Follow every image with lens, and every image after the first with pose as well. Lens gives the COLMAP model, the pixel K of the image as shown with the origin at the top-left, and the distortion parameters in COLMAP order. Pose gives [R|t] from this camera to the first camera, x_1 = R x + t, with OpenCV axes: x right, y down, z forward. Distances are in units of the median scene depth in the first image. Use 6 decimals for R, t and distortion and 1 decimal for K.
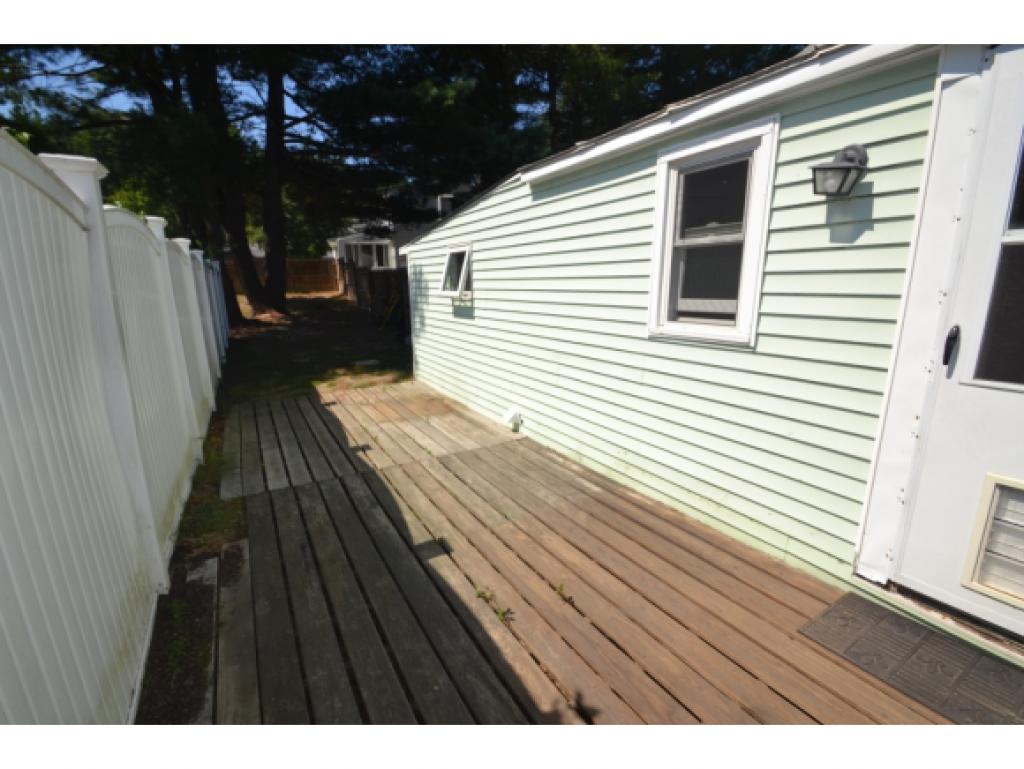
lens RADIAL K [[449.4, 0, 498.1], [0, 449.4, 387.5], [0, 0, 1]] dist [0.004200, -0.007538]
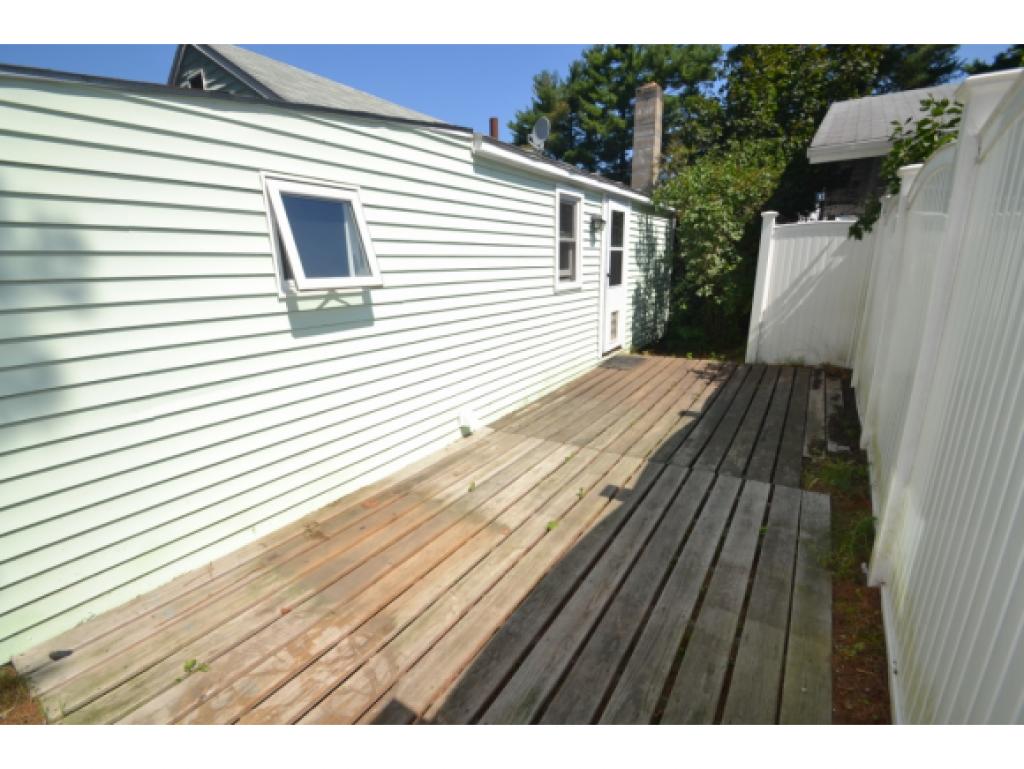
lens RADIAL K [[449.4, 0, 498.1], [0, 449.4, 387.5], [0, 0, 1]] dist [0.004200, -0.007538]
pose [[-0.426322, -0.206834, 0.880607, -0.933170], [0.240972, 0.912361, 0.330952, -0.330620], [-0.871884, 0.353294, -0.339119, 1.556530]]
